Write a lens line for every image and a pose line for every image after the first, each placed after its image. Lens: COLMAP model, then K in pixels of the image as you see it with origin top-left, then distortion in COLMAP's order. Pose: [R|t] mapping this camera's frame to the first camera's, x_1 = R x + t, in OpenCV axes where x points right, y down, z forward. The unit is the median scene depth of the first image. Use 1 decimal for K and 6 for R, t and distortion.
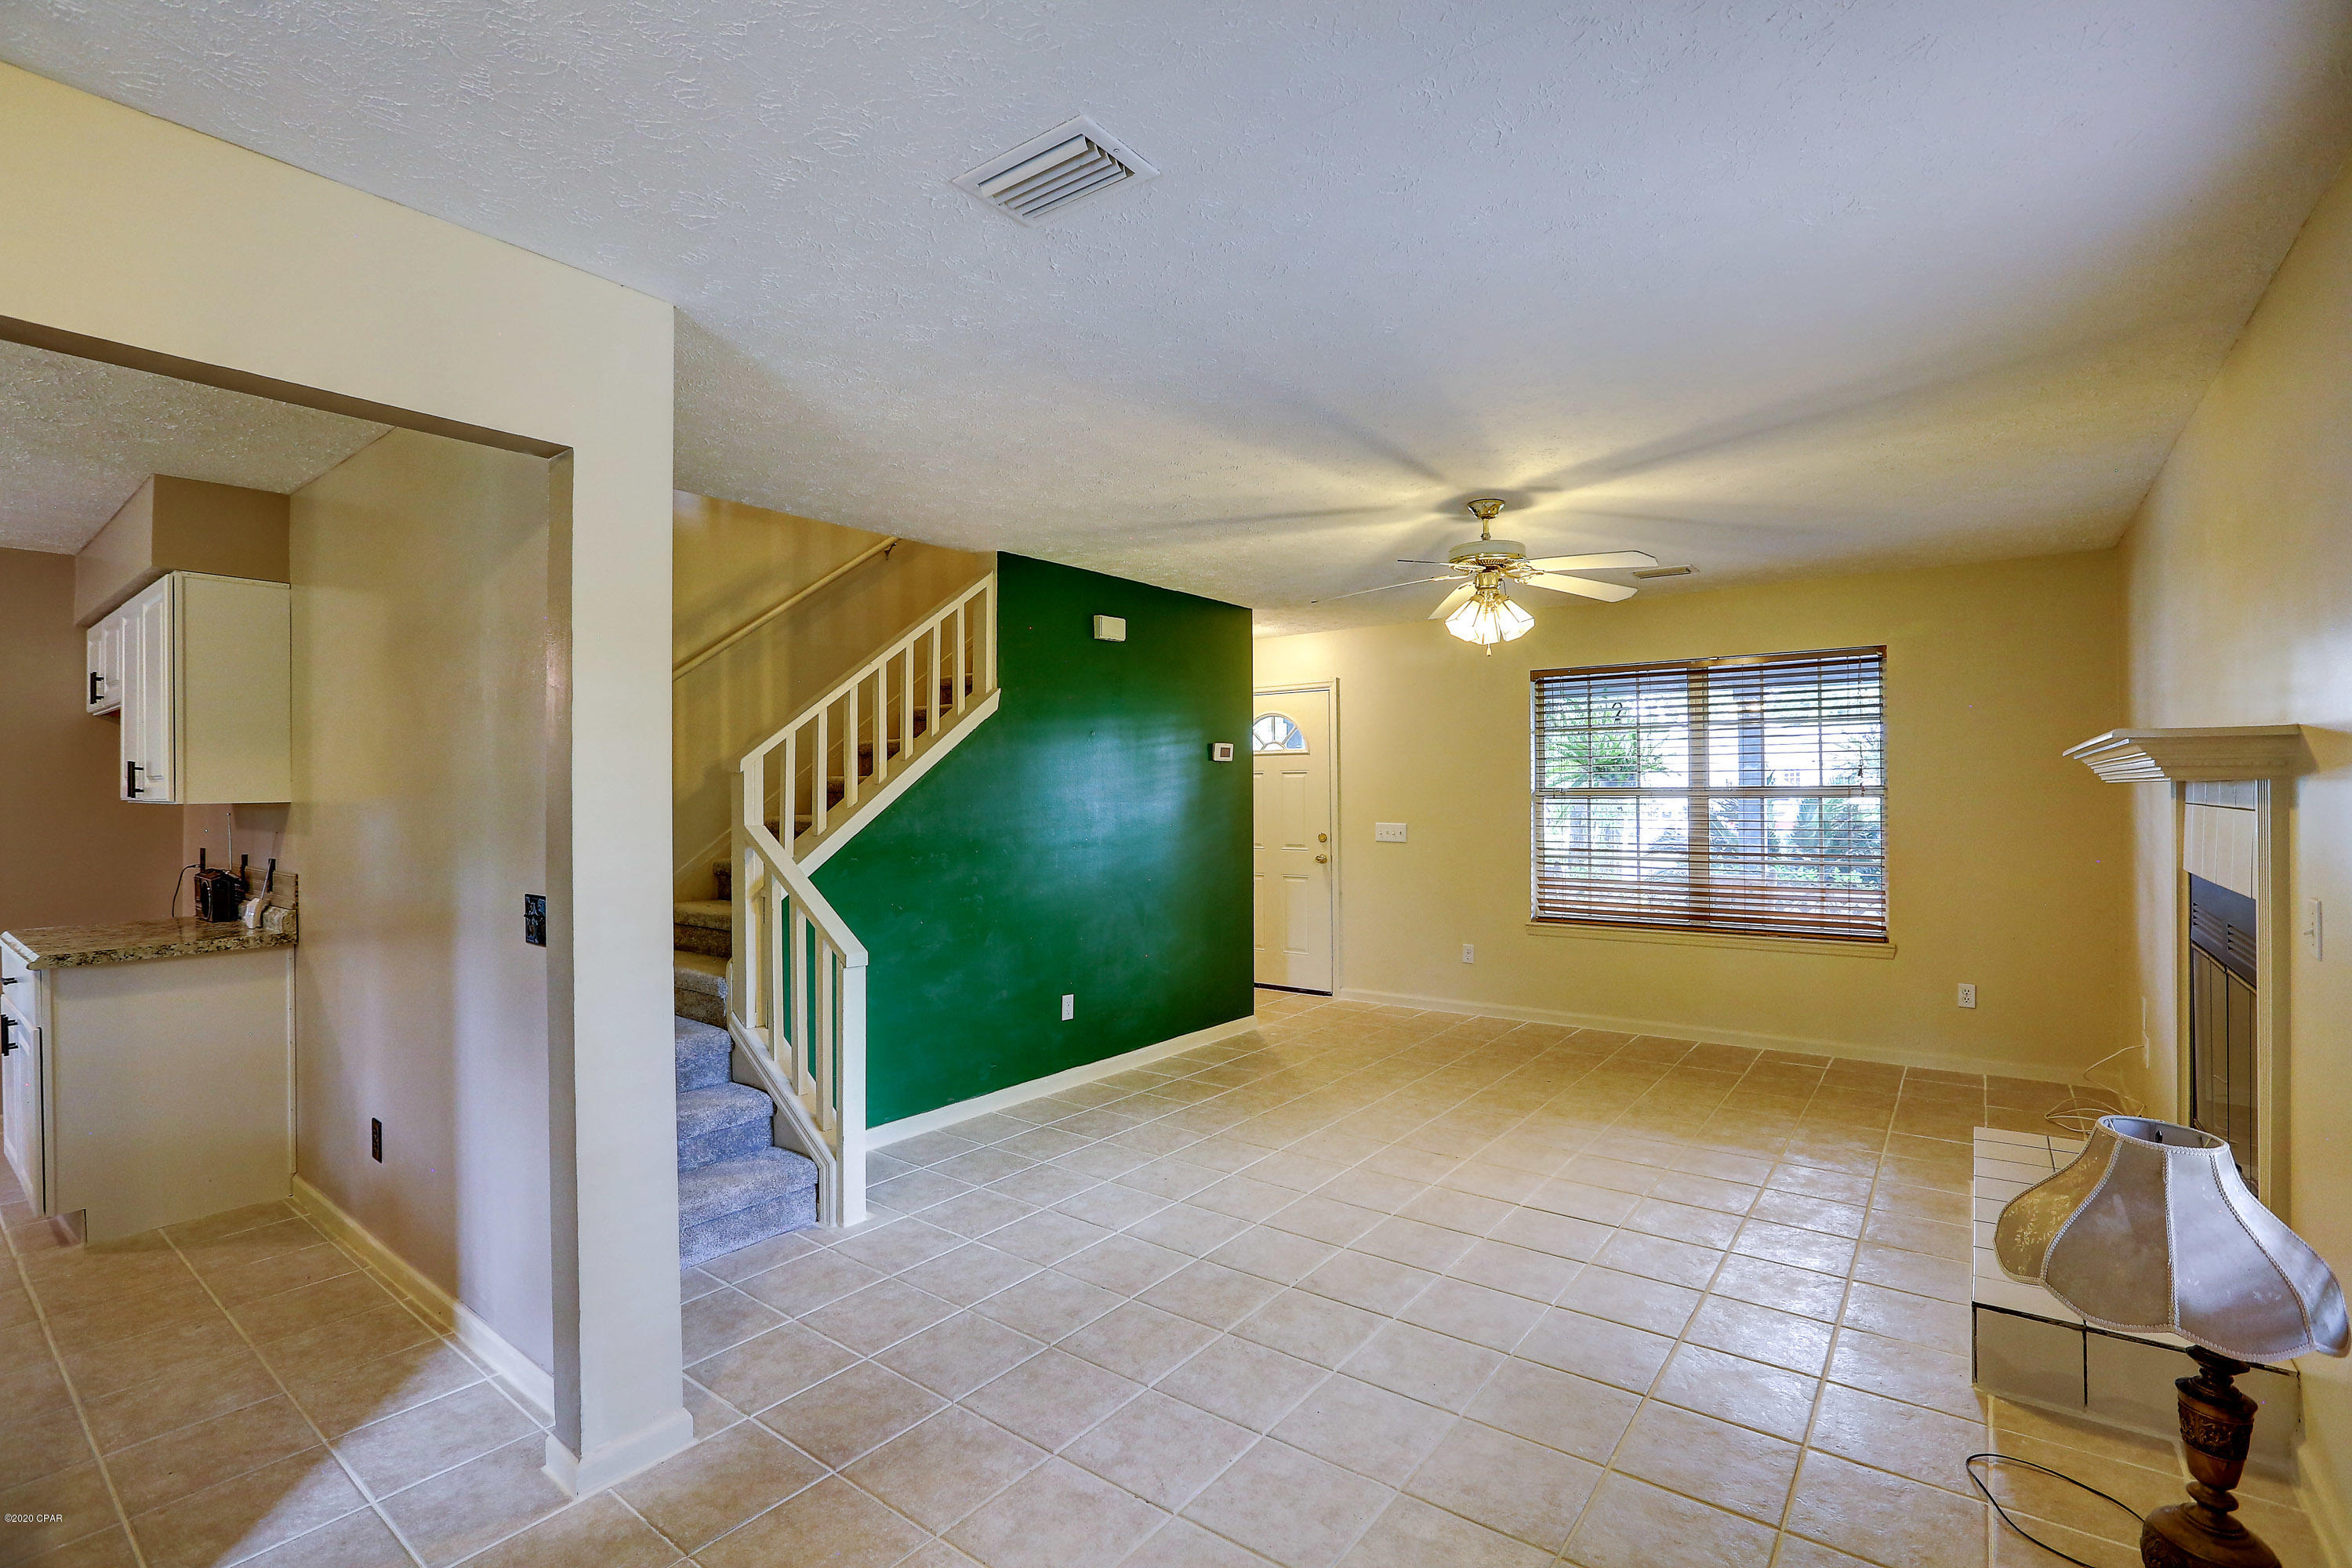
lens RADIAL K [[1067.2, 0, 1175.1], [0, 1067.2, 786.2], [0, 0, 1]] dist [-0.037432, 0.002390]
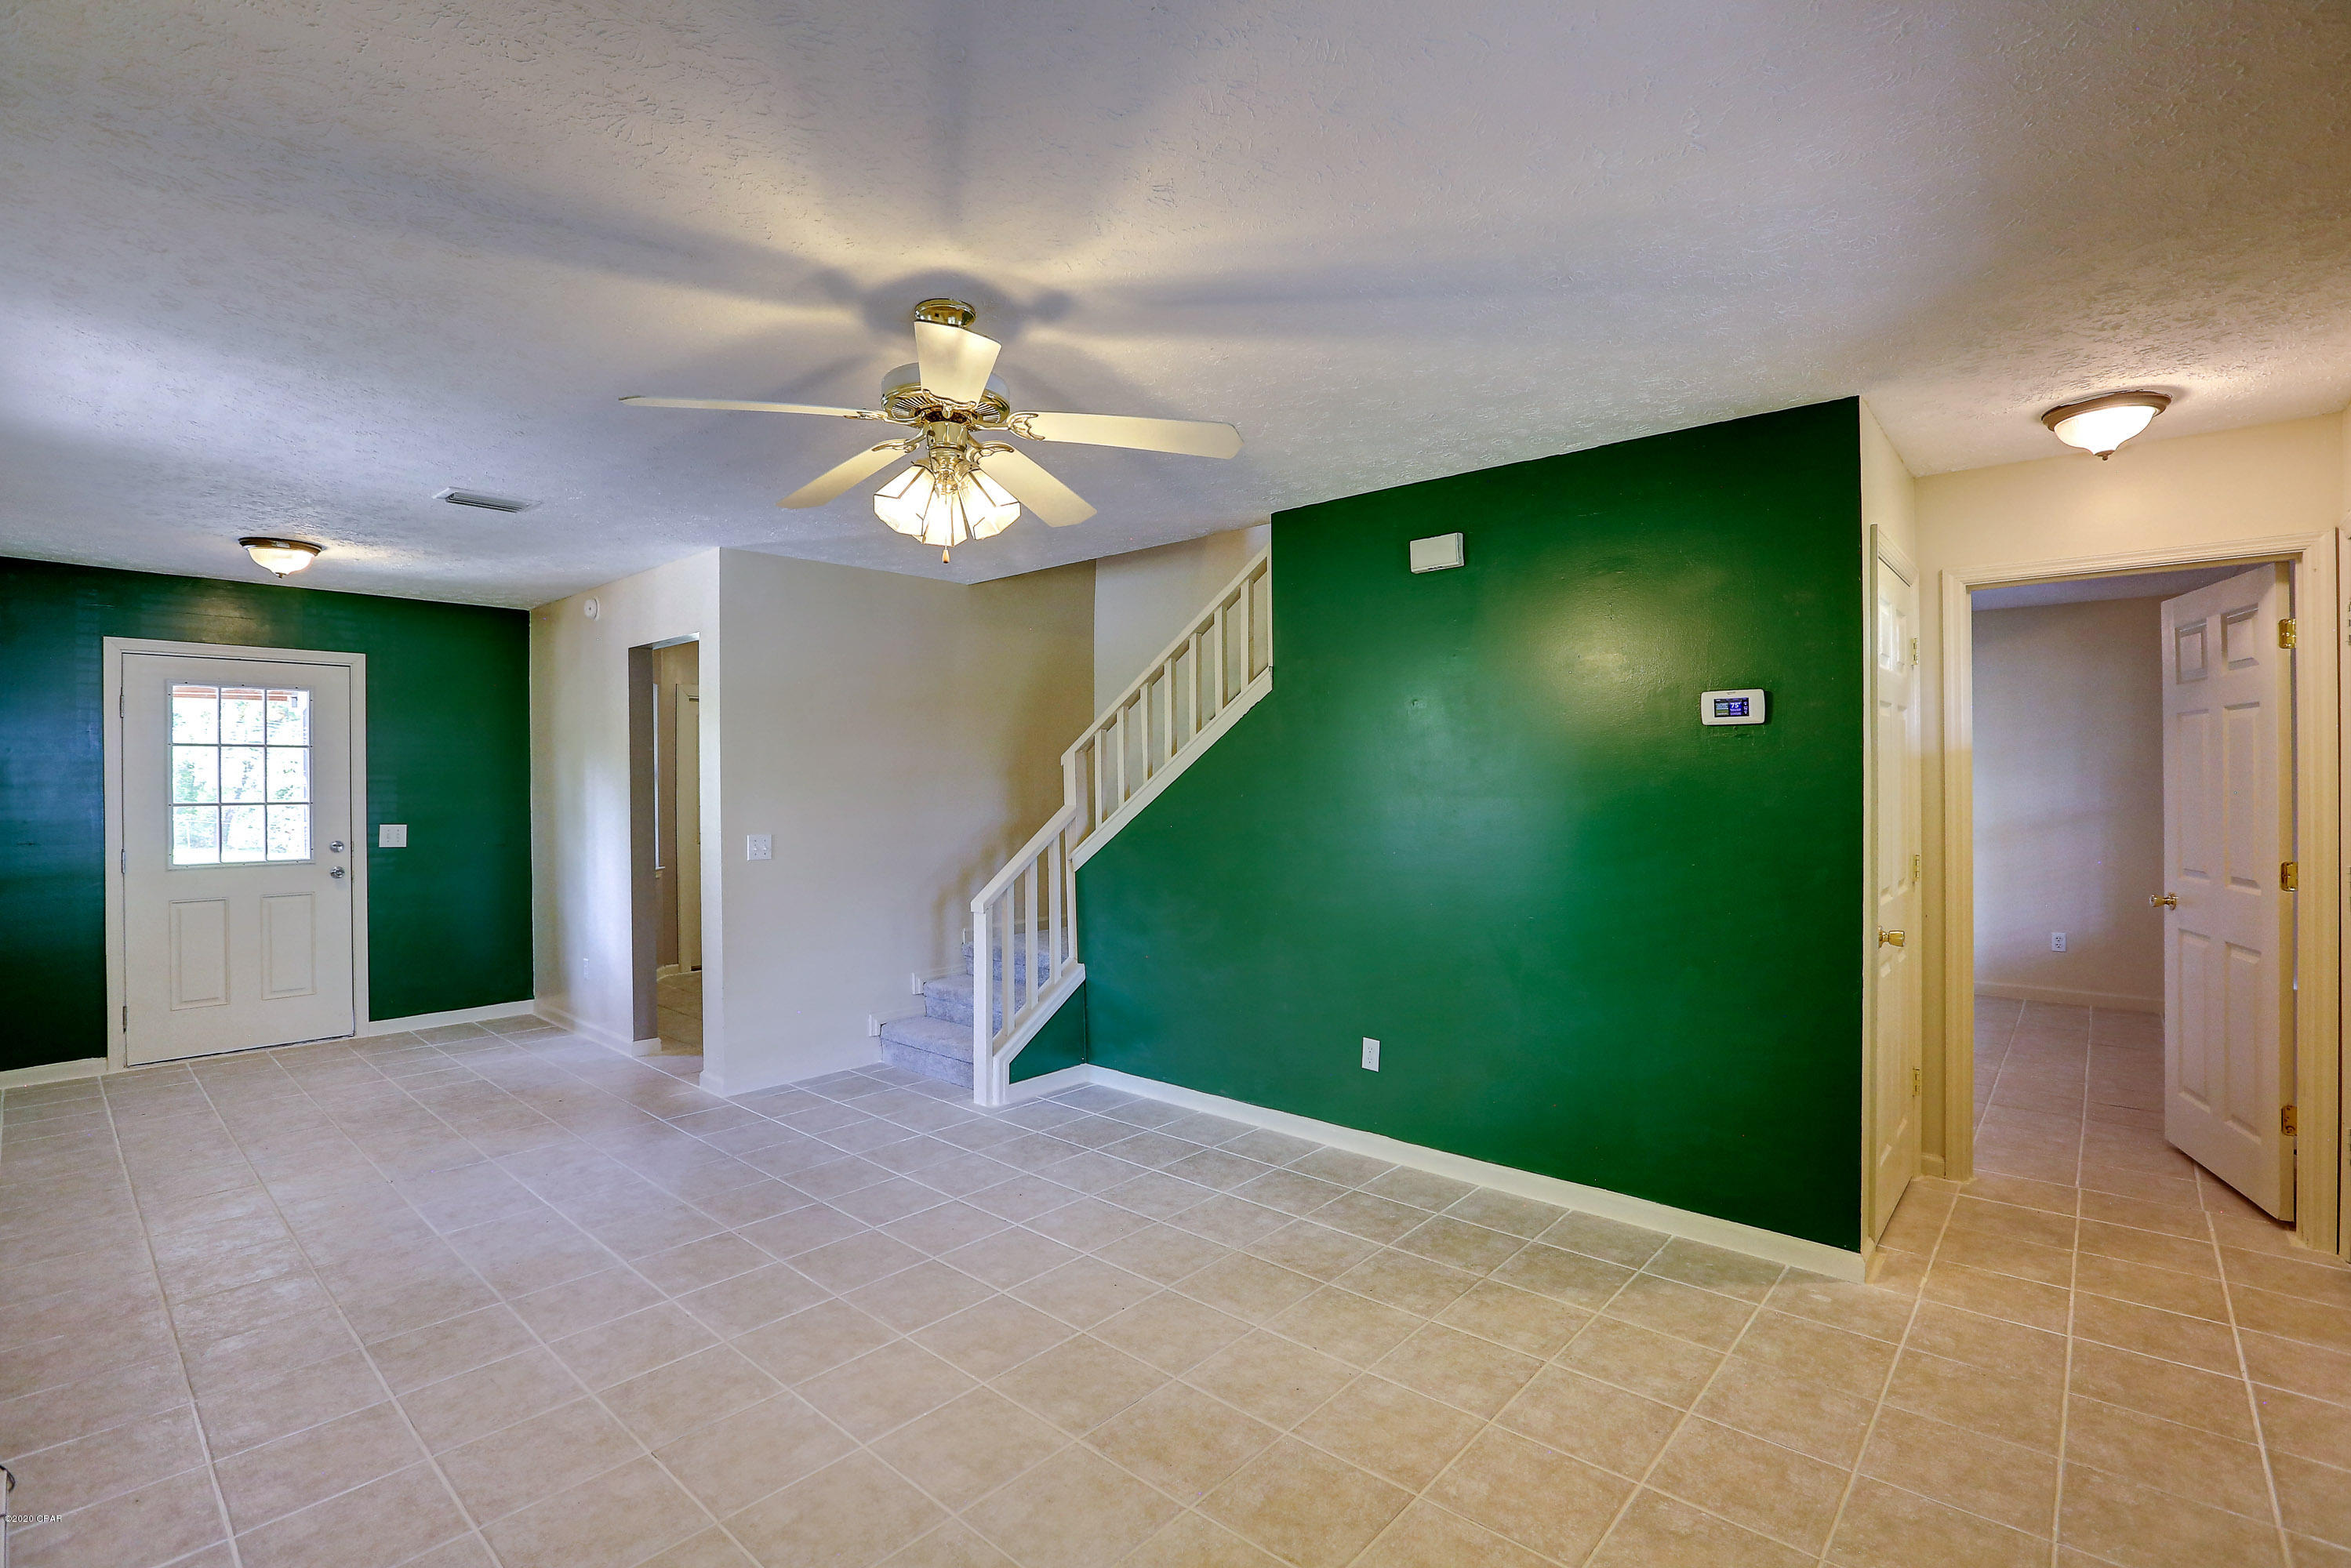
lens RADIAL K [[1066.6, 0, 1174.9], [0, 1066.6, 784.2], [0, 0, 1]] dist [-0.037432, 0.002390]
pose [[-0.067207, 0.008698, -0.997701, 0.703710], [0.007086, 0.999941, 0.008240, -0.000051], [0.997714, -0.006516, -0.067265, 0.925225]]
